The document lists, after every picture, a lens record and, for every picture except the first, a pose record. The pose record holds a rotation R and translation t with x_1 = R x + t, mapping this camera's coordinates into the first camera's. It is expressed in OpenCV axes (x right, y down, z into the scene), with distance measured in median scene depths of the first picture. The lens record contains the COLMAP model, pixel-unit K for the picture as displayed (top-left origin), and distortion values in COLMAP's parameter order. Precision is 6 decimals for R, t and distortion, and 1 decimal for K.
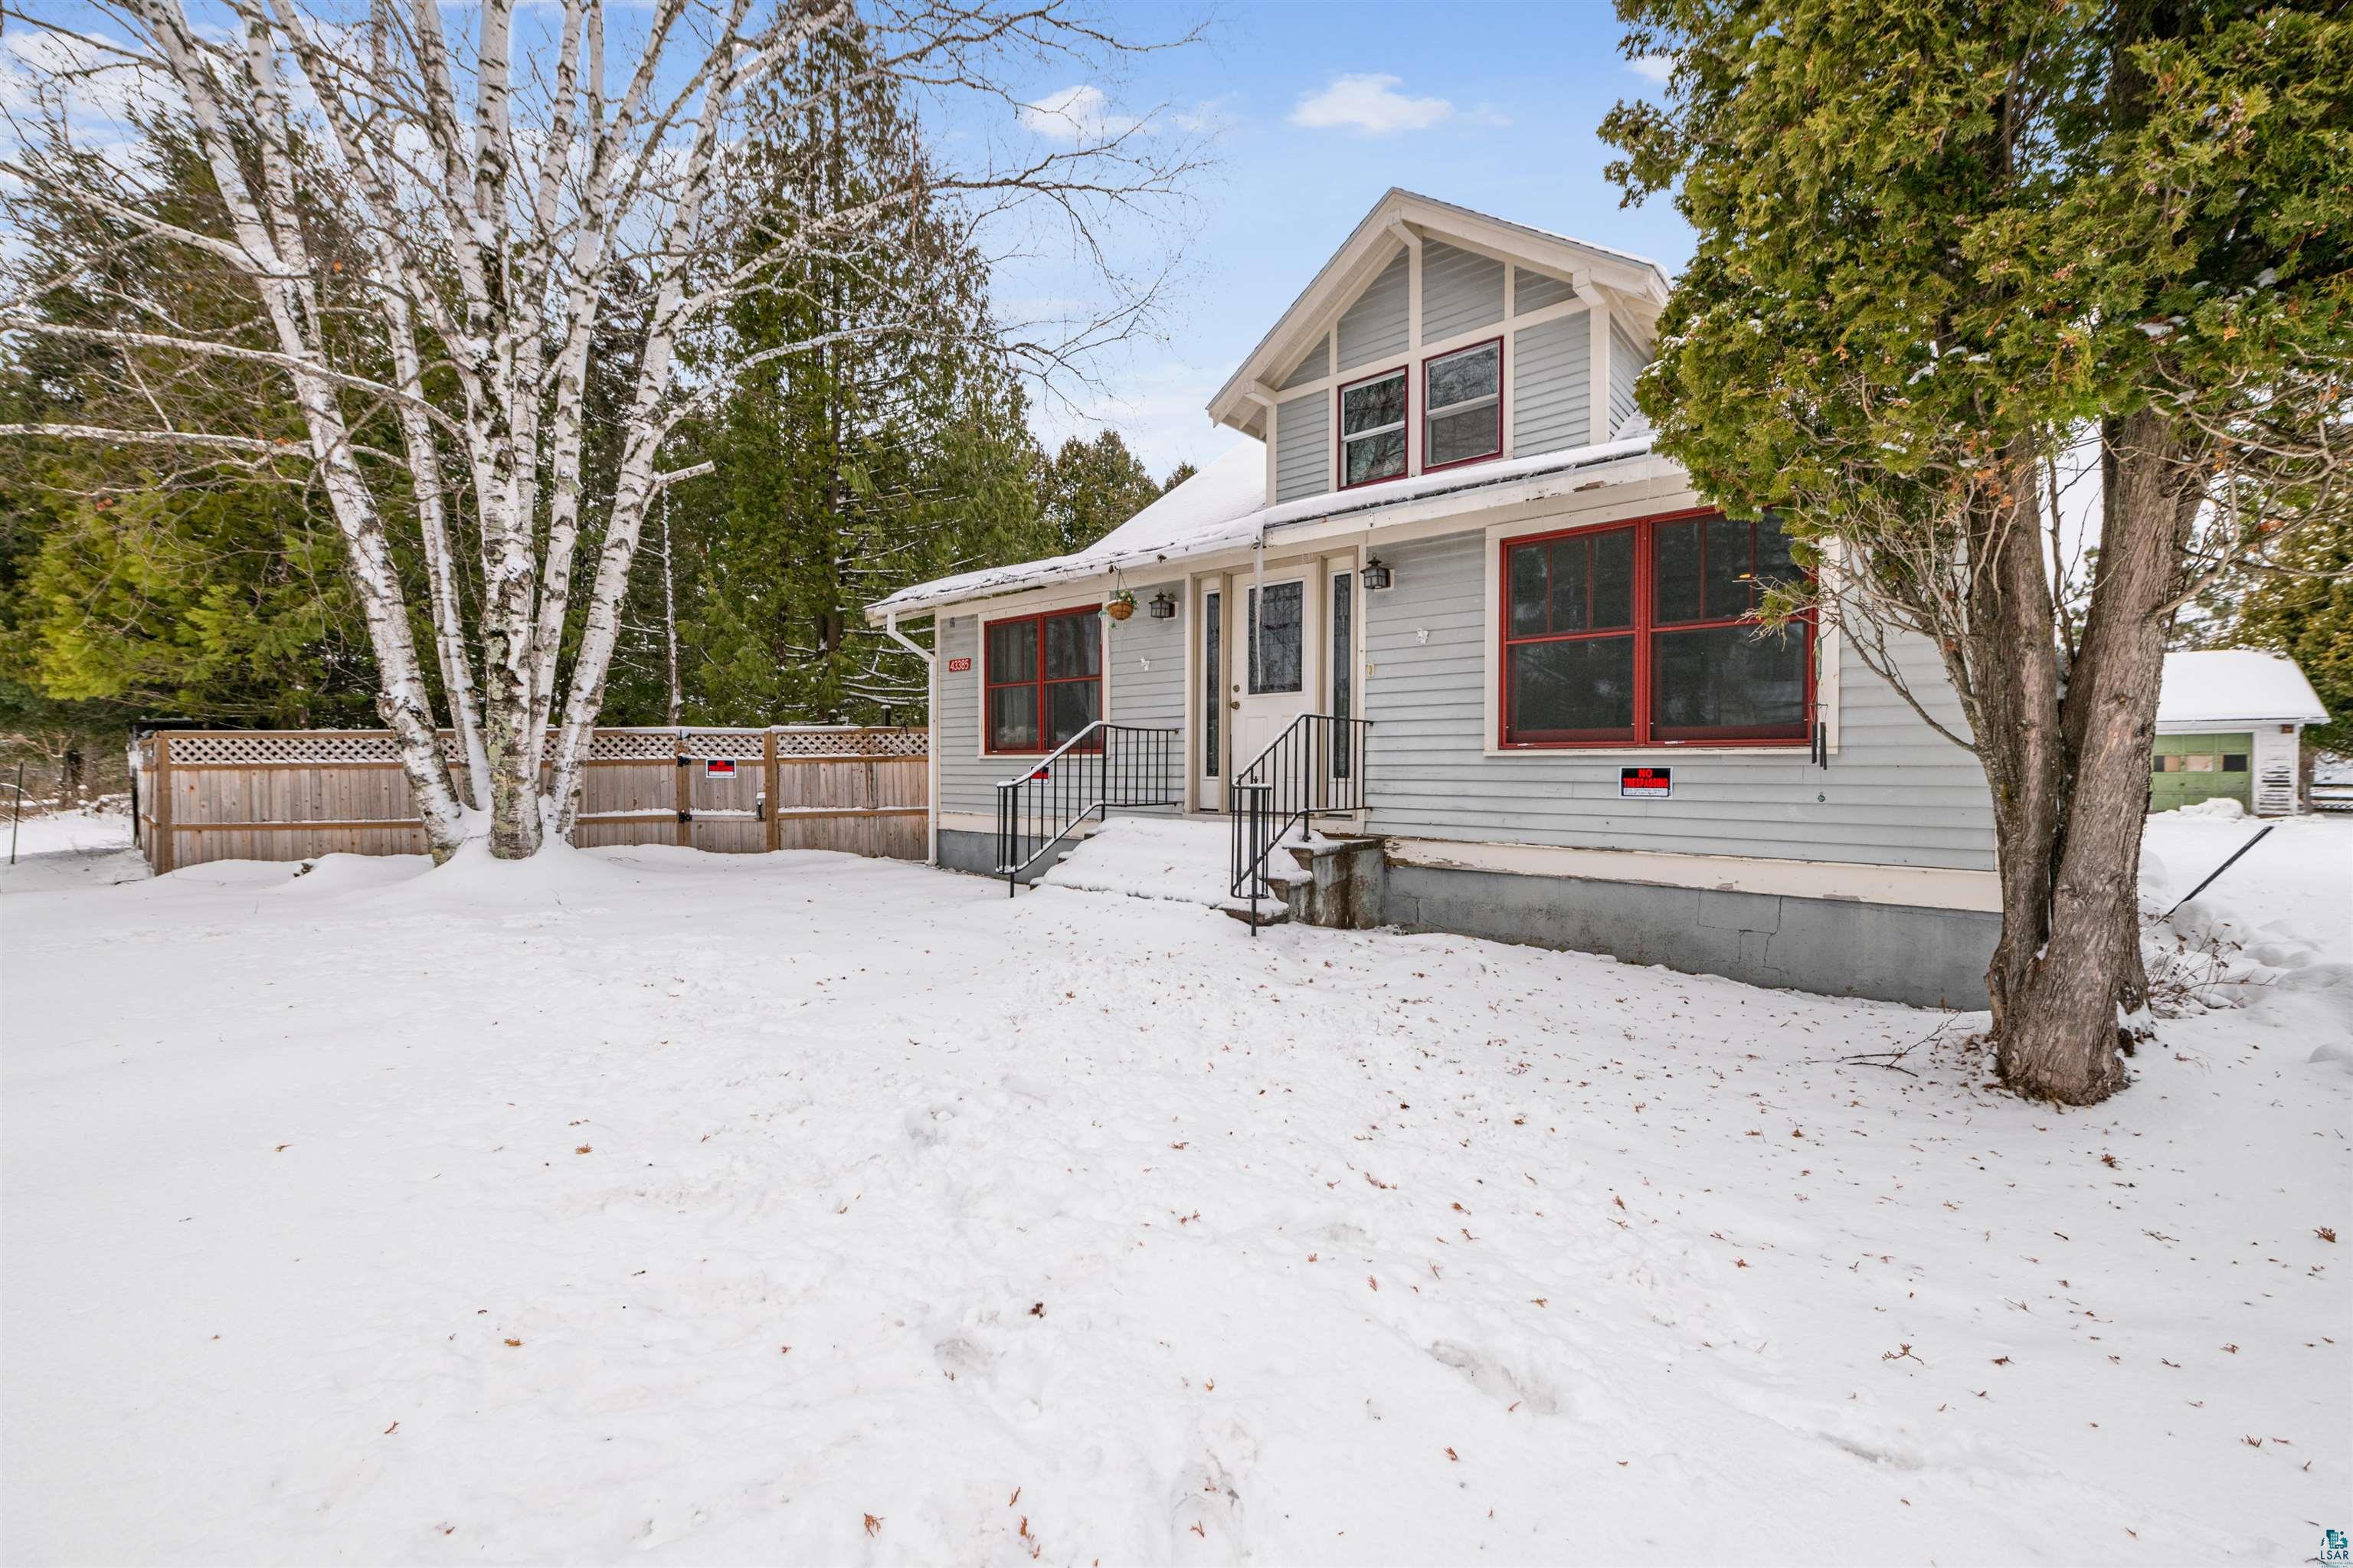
lens RADIAL K [[945.1, 0, 1162.7], [0, 945.1, 772.7], [0, 0, 1]] dist [-0.009112, -0.001082]
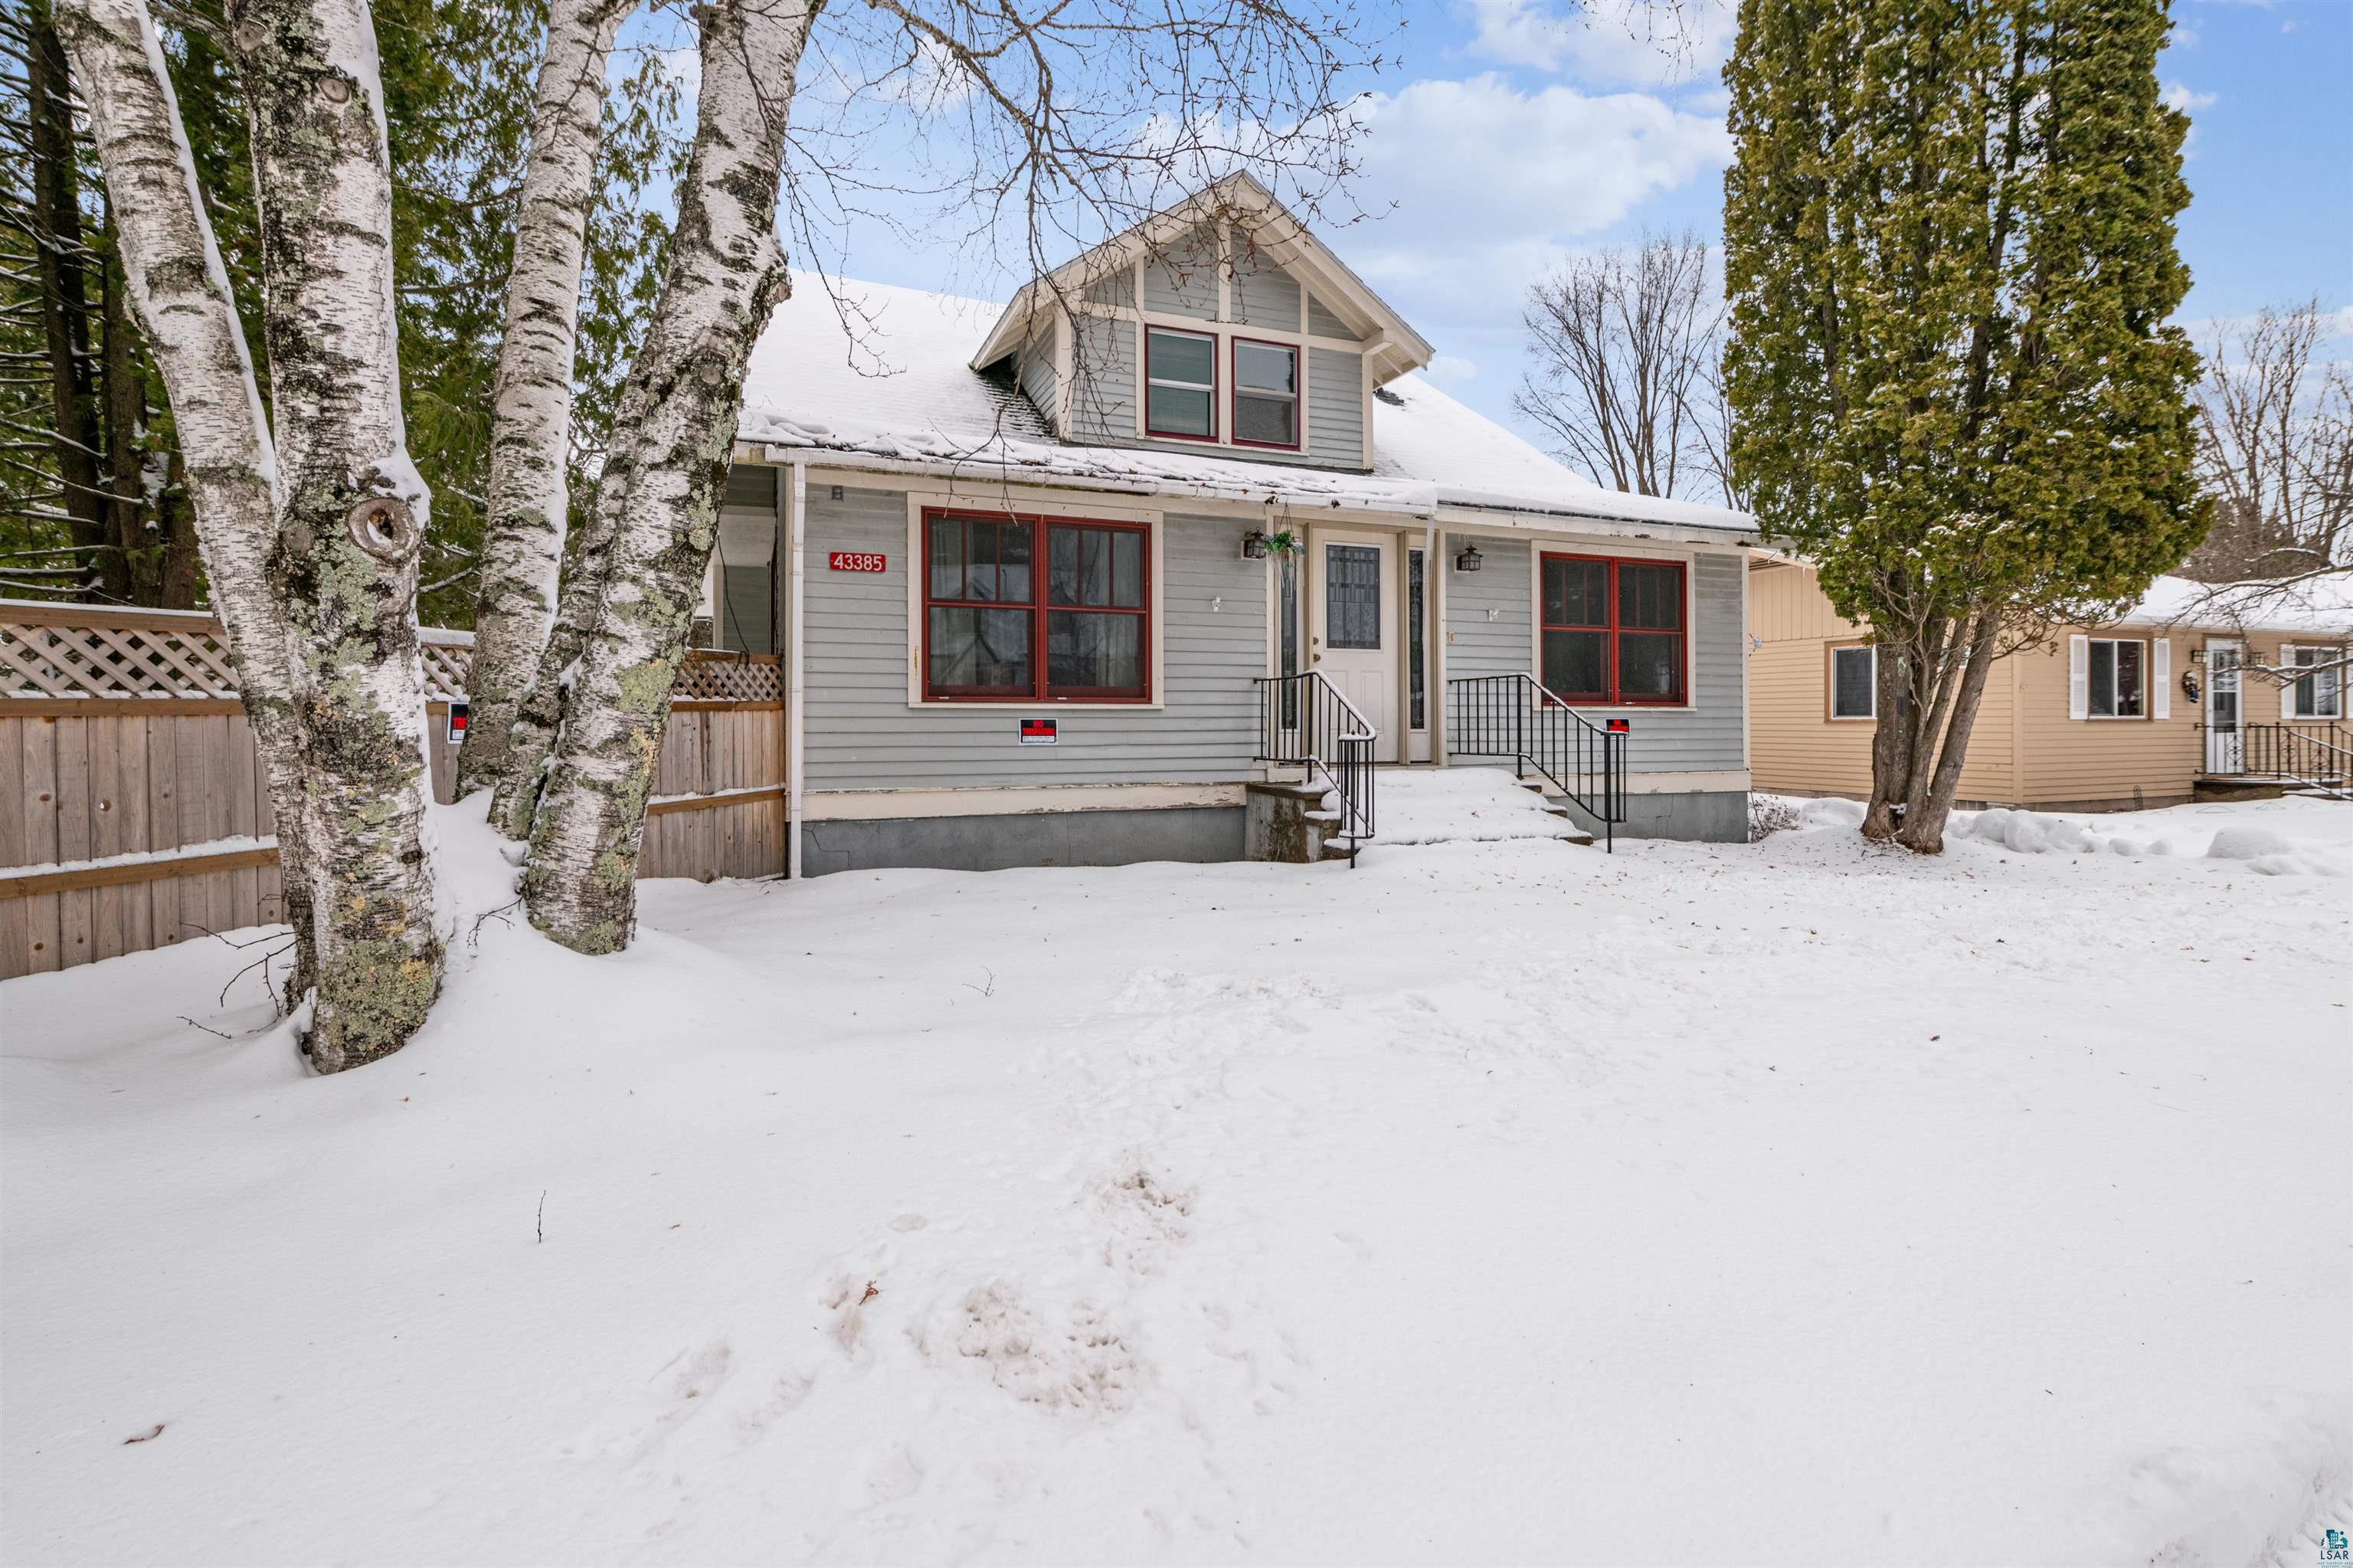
lens RADIAL K [[1077.1, 0, 1202.8], [0, 1077.1, 718.5], [0, 0, 1]] dist [-0.004905, -0.000176]
pose [[0.441819, 0.000587, 0.897104, -1.076289], [0.007963, 0.999958, -0.004576, -0.002887], [-0.897069, 0.009165, 0.441796, 0.650252]]
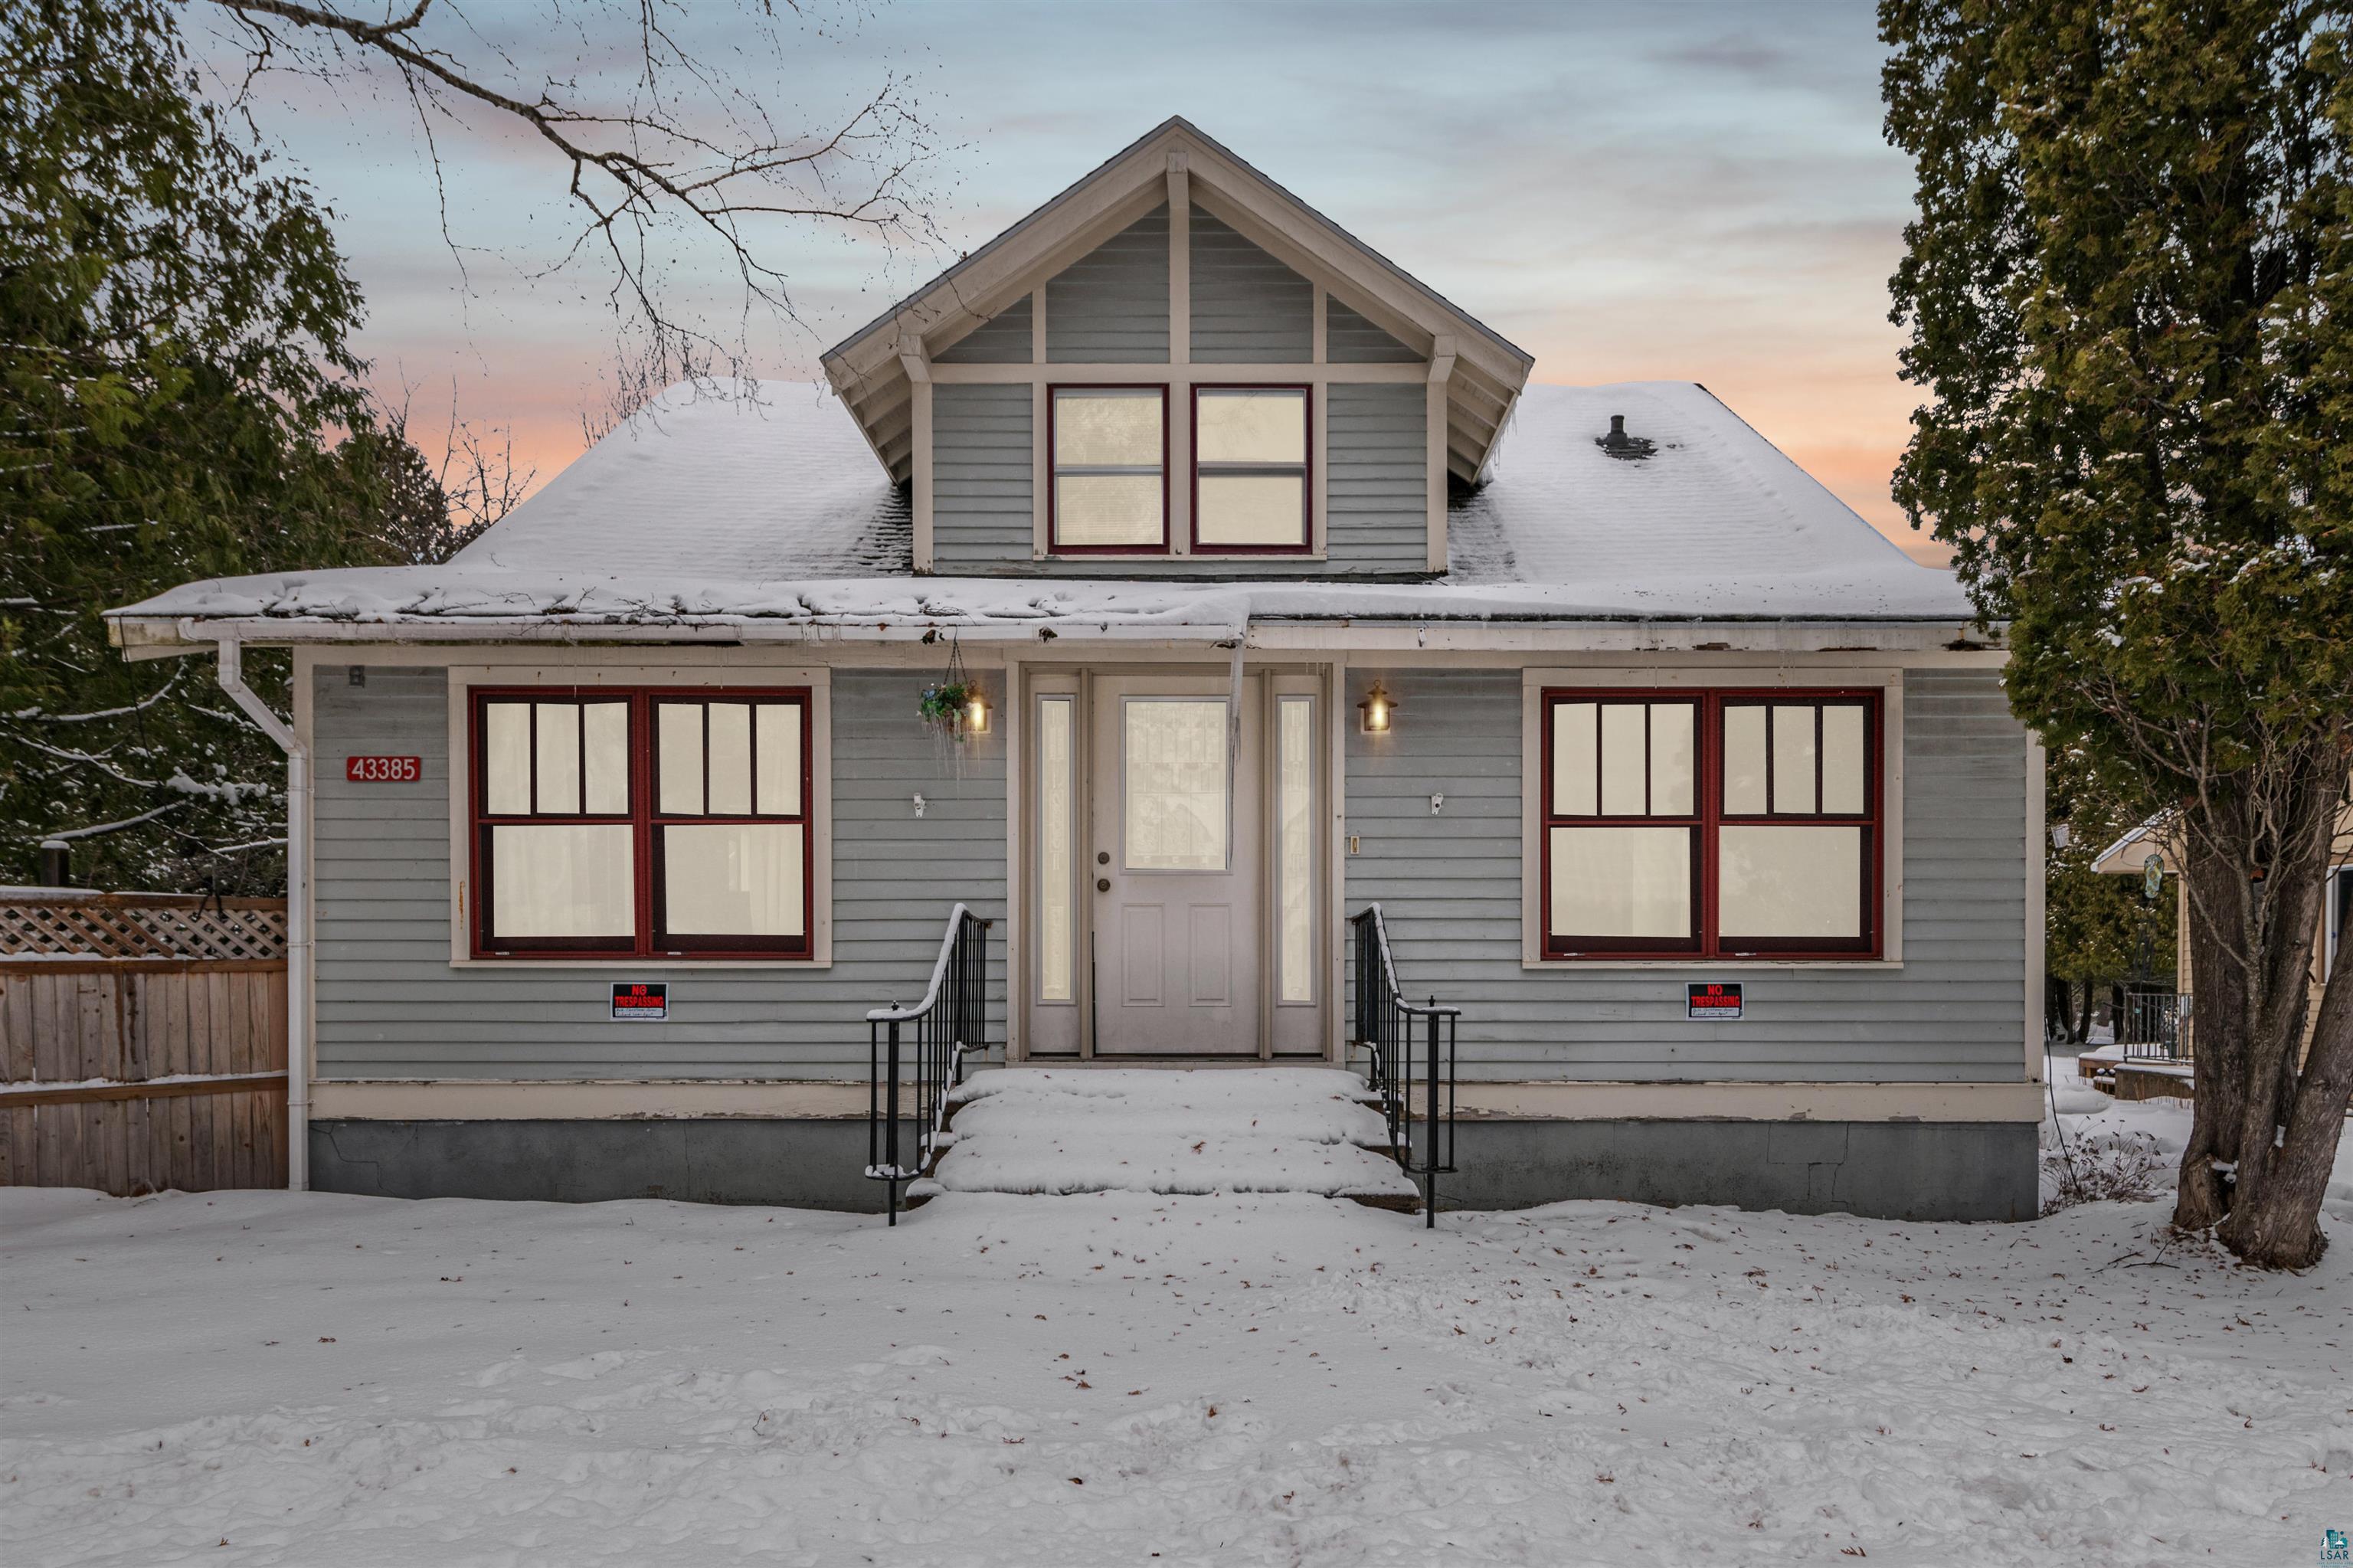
lens RADIAL K [[1541.9, 0, 1244.0], [0, 1541.9, 1000.3], [0, 0, 1]] dist [-0.000454, -0.000949]
pose [[0.742124, -0.008056, 0.670214, -0.577205], [0.005446, 0.999967, 0.005990, -0.000784], [-0.670240, -0.000796, 0.742144, 0.197080]]
